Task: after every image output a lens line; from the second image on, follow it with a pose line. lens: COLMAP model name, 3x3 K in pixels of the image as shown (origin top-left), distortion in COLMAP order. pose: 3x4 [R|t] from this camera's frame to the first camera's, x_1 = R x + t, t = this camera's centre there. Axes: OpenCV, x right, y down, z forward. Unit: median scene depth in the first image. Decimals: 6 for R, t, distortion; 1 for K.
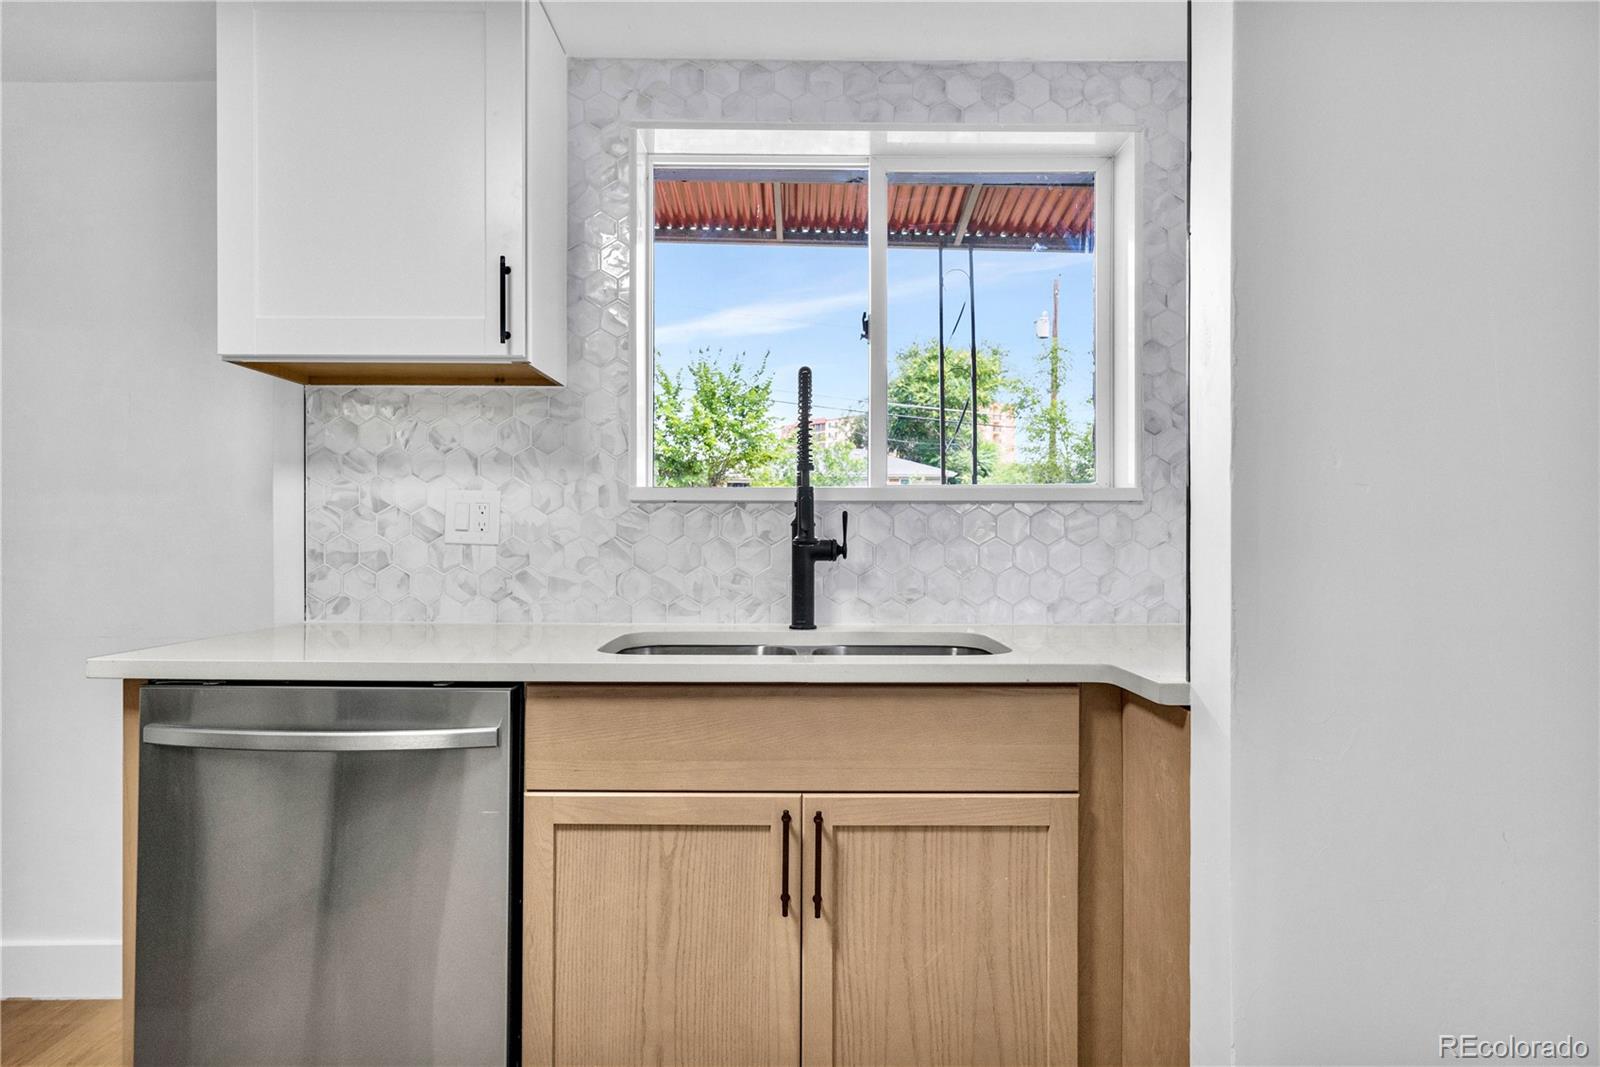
lens RADIAL K [[905.6, 0, 800.0], [0, 905.6, 533.5], [0, 0, 1]] dist [-0.003730, 0.000087]
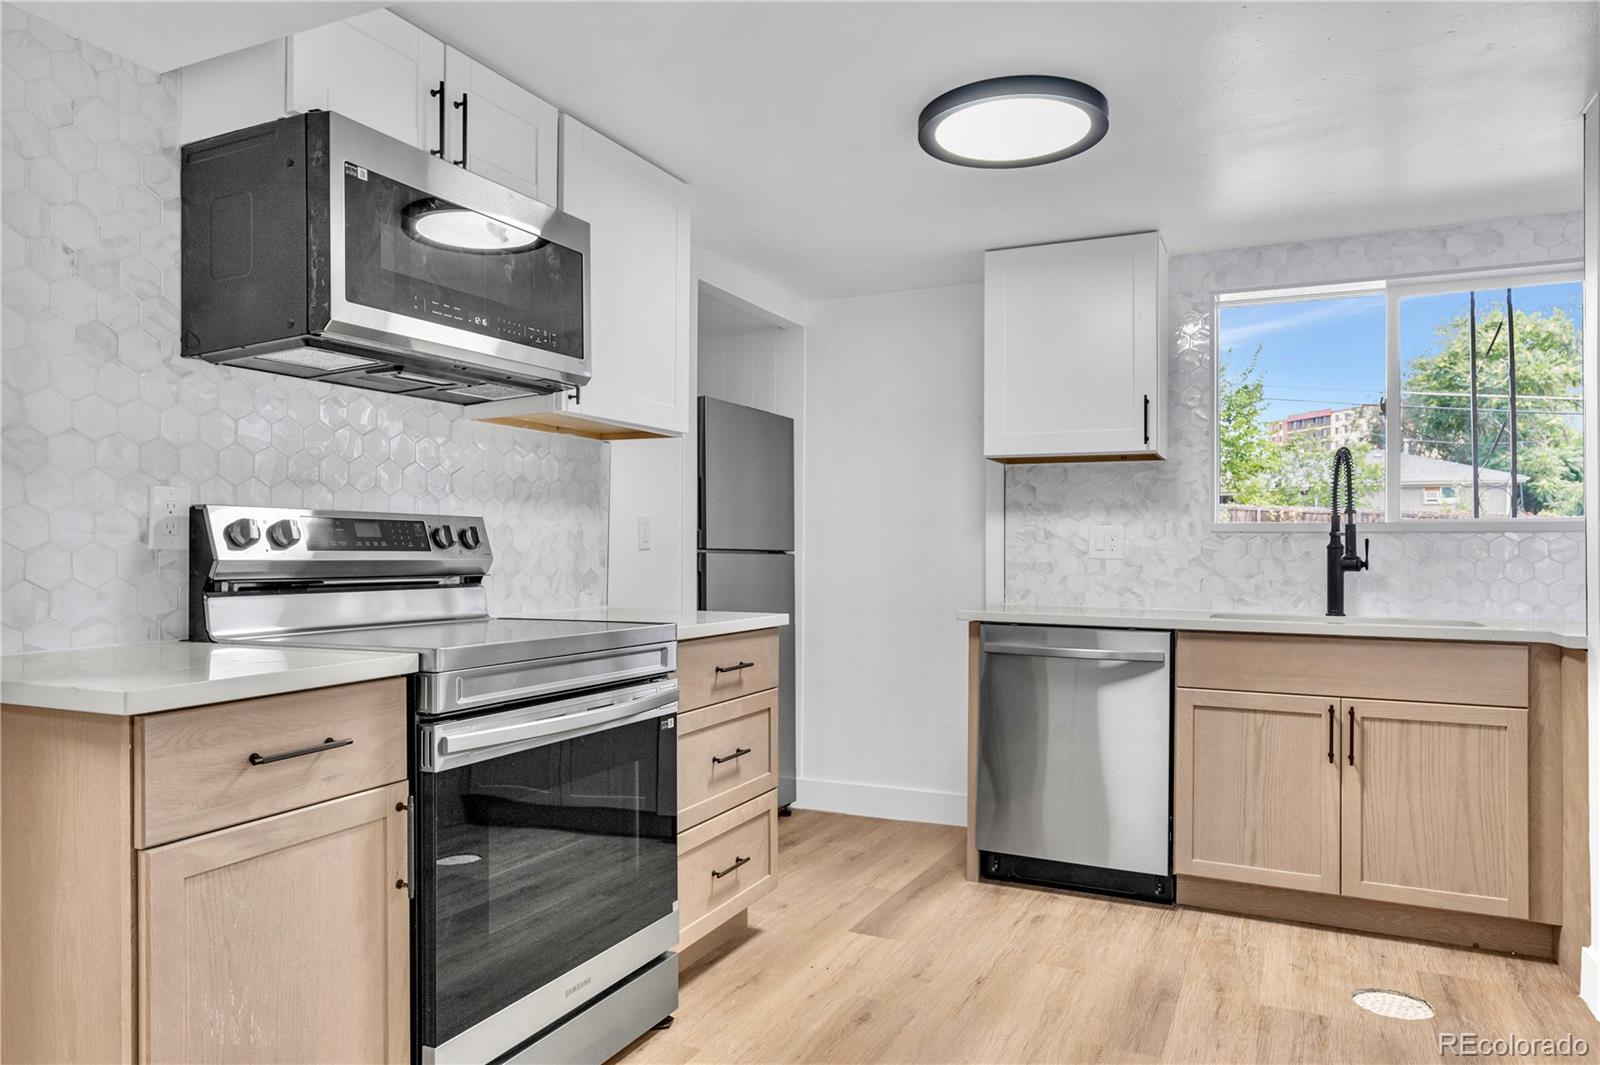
lens RADIAL K [[1038.2, 0, 796.5], [0, 1038.2, 538.2], [0, 0, 1]] dist [0.003383, -0.001451]
pose [[0.901514, -0.001273, -0.432747, -0.055827], [-0.005876, 0.999867, -0.015184, 0.006468], [0.432709, 0.016231, 0.901387, -0.931852]]
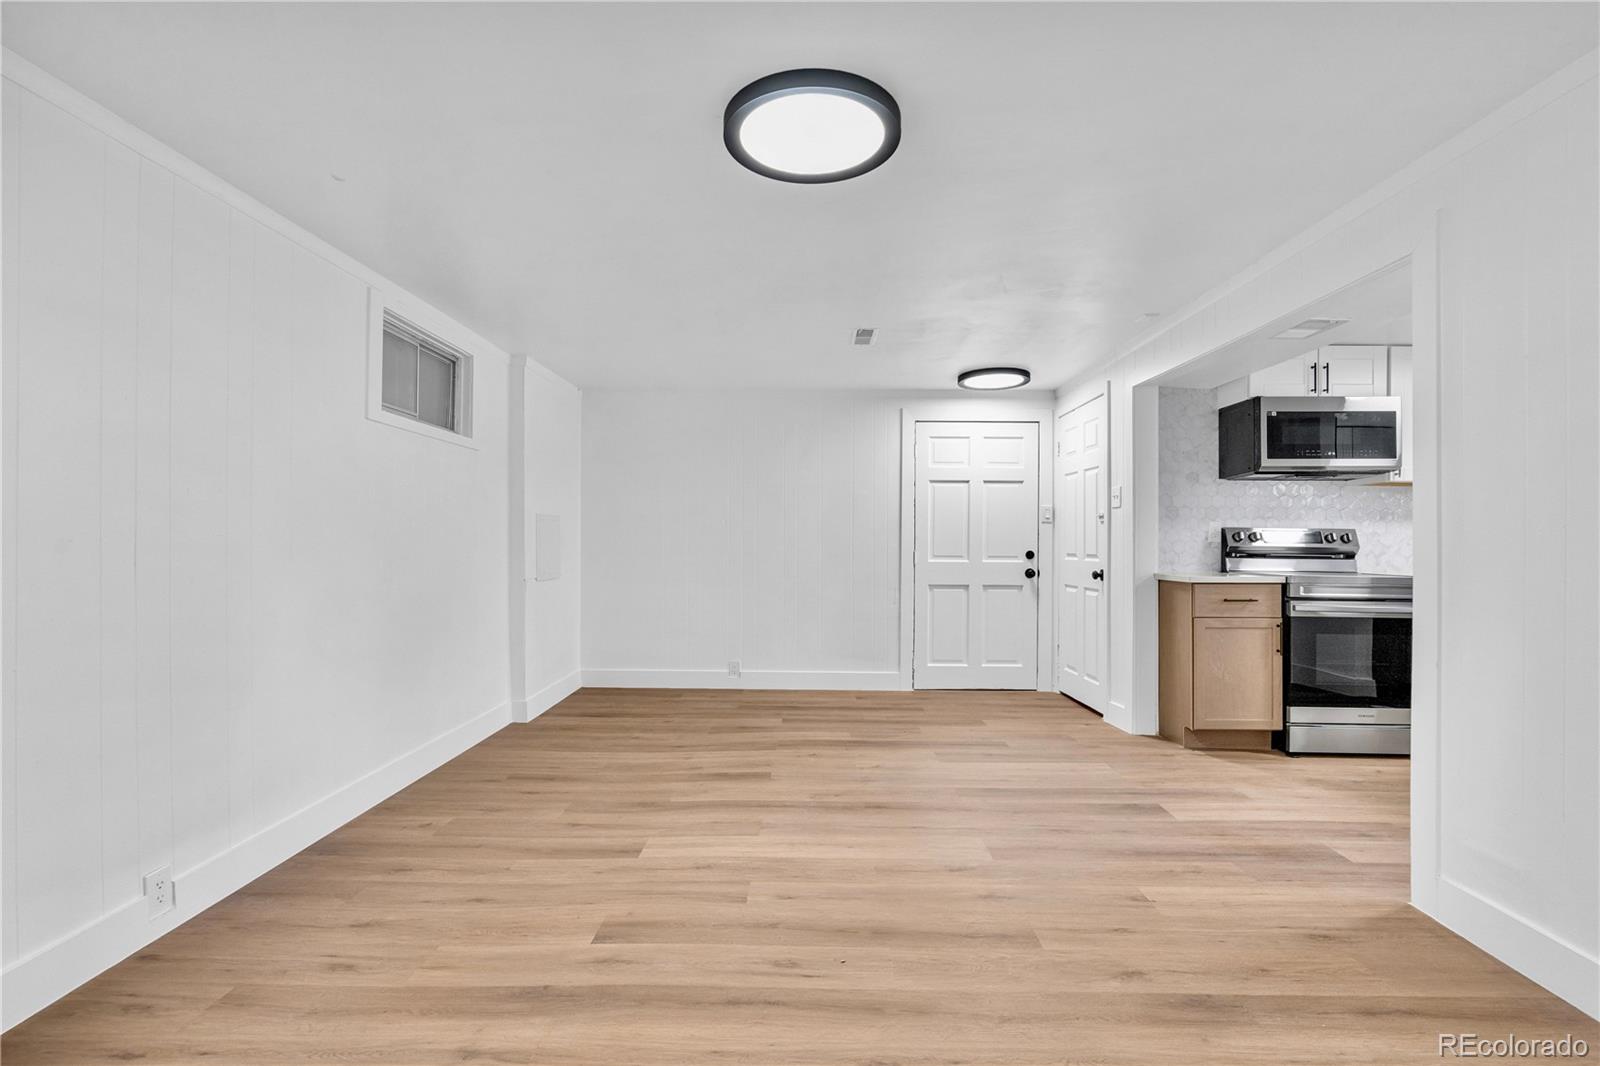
lens RADIAL K [[734.3, 0, 801.9], [0, 734.3, 528.5], [0, 0, 1]] dist [-0.004417, 0.000632]
pose [[-0.019494, -0.013562, -0.999718, 1.126602], [-0.017436, 0.999761, -0.013223, 0.015462], [0.999658, 0.017173, -0.019725, -1.456382]]
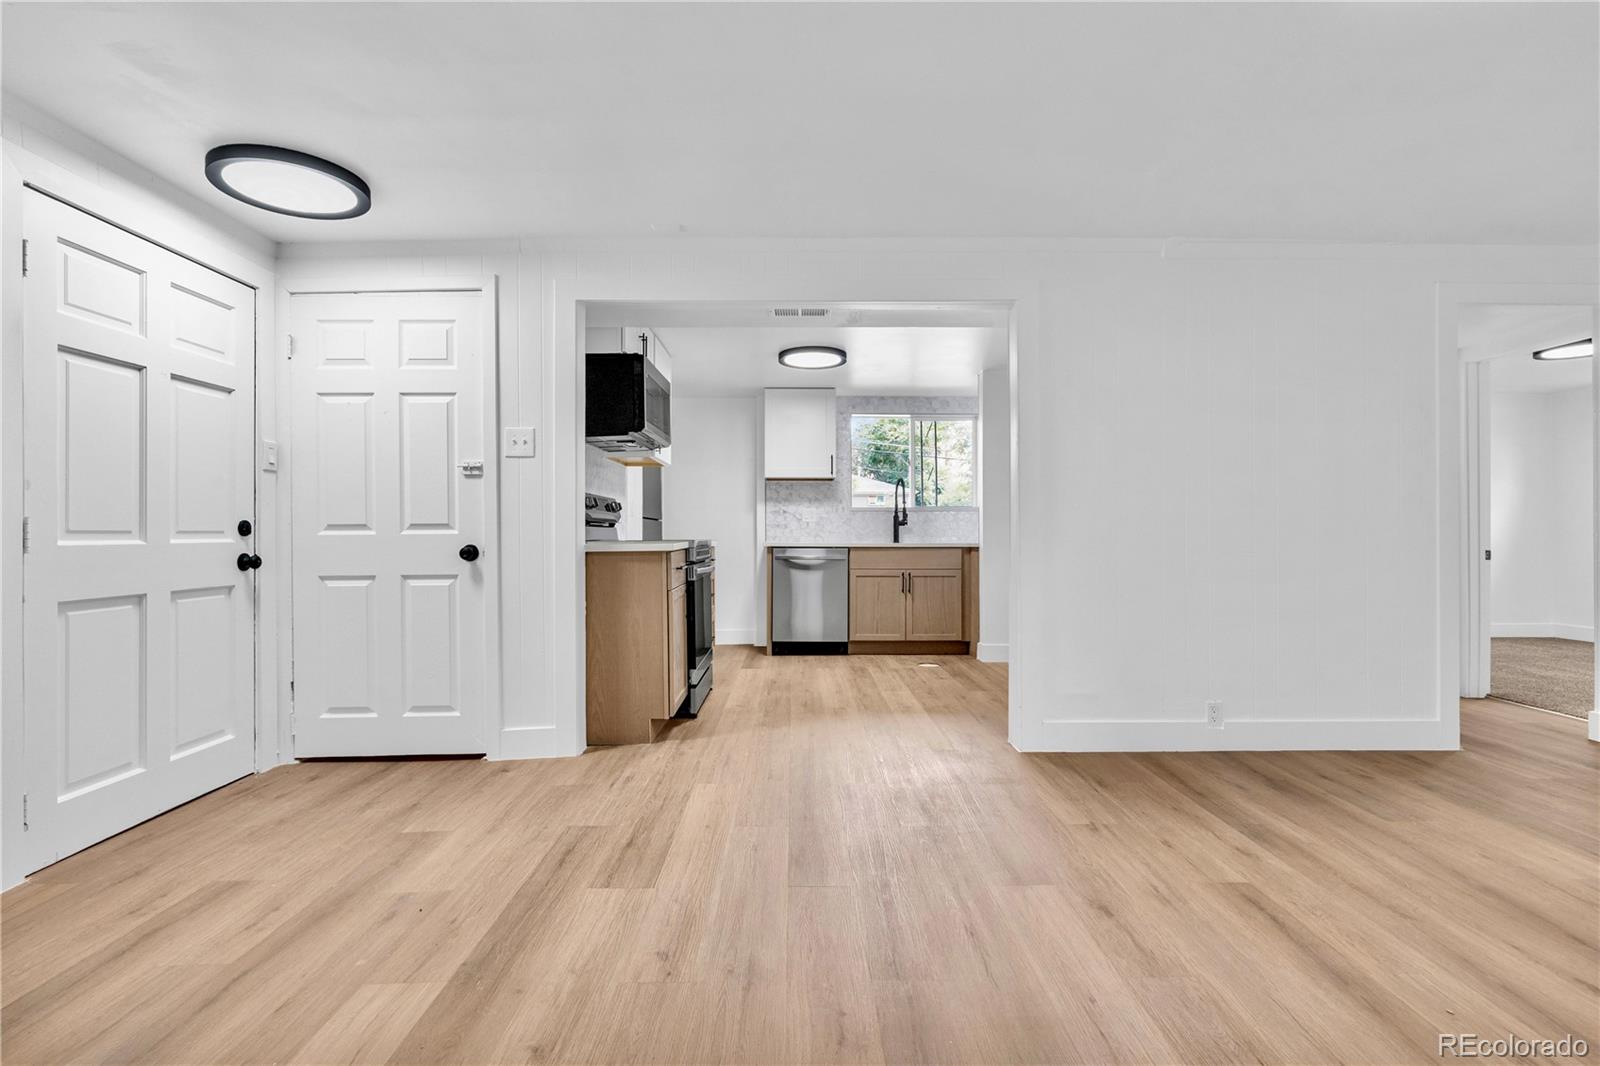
lens RADIAL K [[734.3, 0, 801.9], [0, 734.3, 528.5], [0, 0, 1]] dist [-0.004417, 0.000632]
pose [[0.999849, -0.001374, 0.017314, -0.449189], [0.001613, 0.999903, -0.013833, 0.082366], [-0.017293, 0.013859, 0.999754, -2.126684]]
